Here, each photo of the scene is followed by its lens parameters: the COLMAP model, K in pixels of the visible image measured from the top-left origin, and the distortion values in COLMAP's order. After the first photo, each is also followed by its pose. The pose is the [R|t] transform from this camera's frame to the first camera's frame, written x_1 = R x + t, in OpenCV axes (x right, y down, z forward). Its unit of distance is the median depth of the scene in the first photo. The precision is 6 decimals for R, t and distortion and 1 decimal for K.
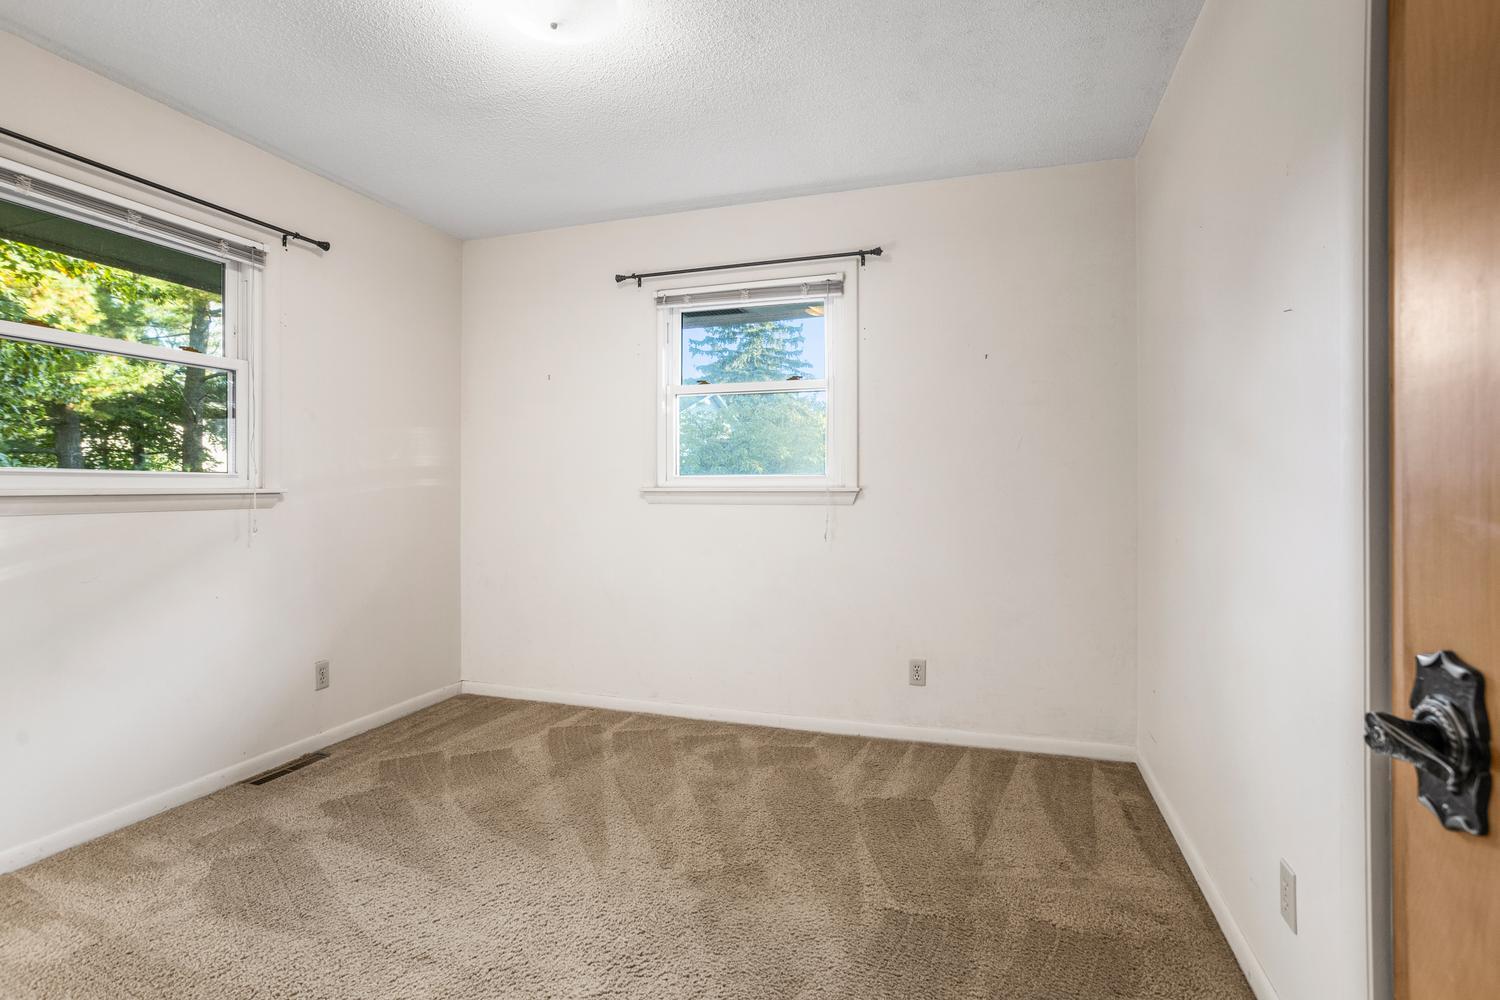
lens RADIAL K [[751.2, 0, 750.4], [0, 751.2, 484.3], [0, 0, 1]] dist [-0.045824, 0.028075]
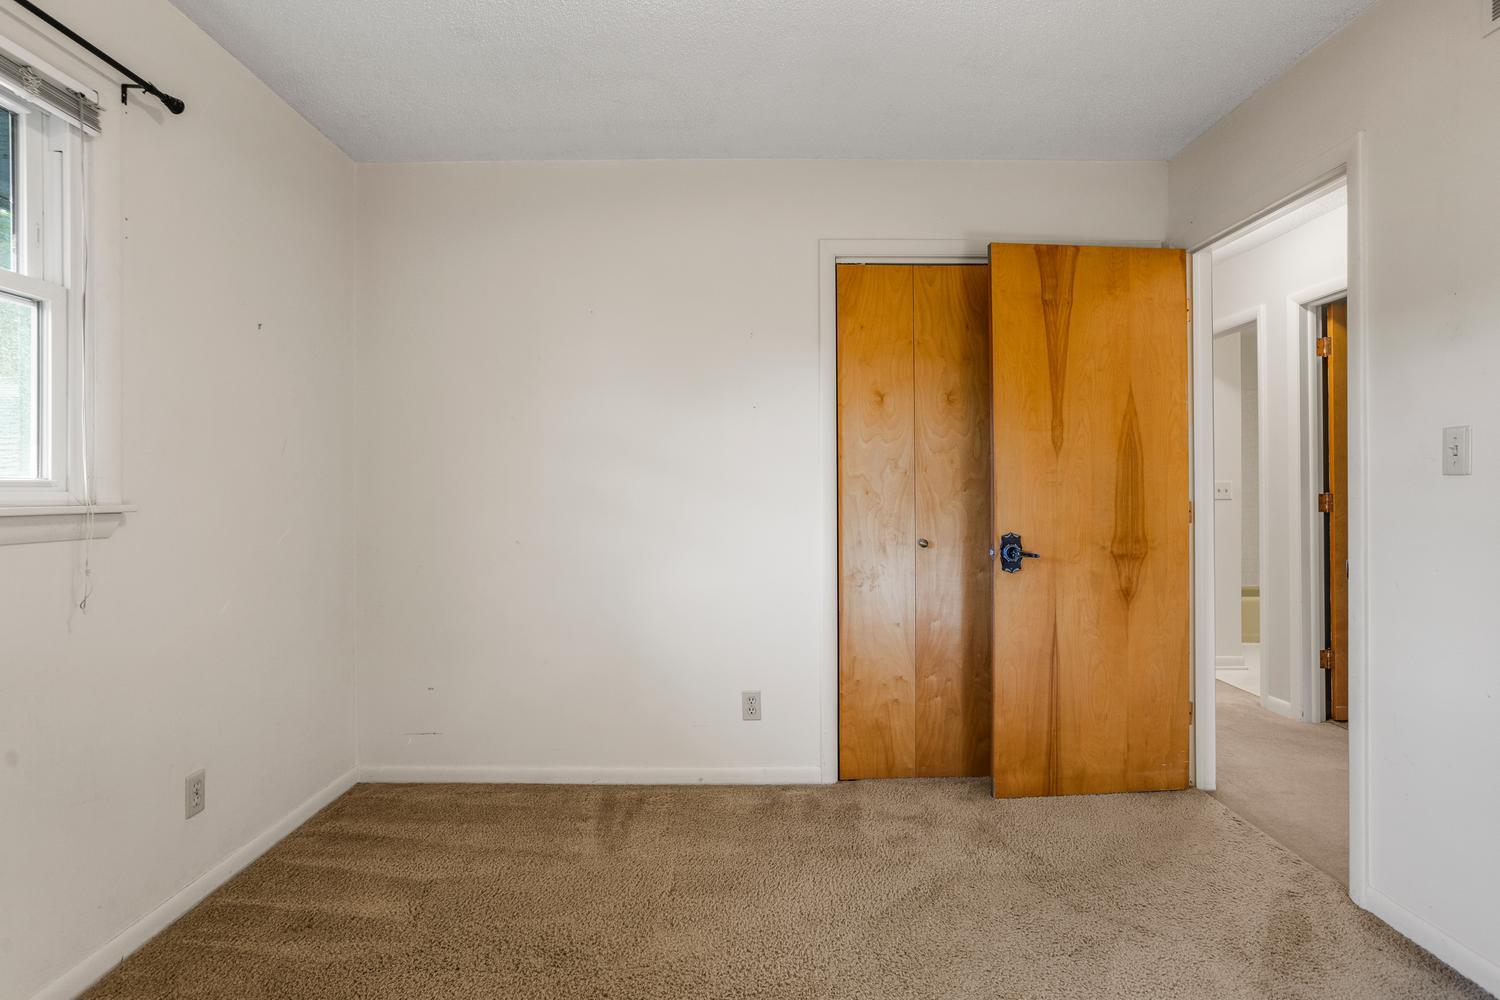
lens RADIAL K [[751.2, 0, 750.4], [0, 751.2, 484.3], [0, 0, 1]] dist [-0.045824, 0.028075]
pose [[-0.332051, 0.007708, 0.943230, -0.569238], [0.005355, 0.999966, -0.006287, -0.004719], [-0.943246, 0.002964, -0.332081, 0.830226]]
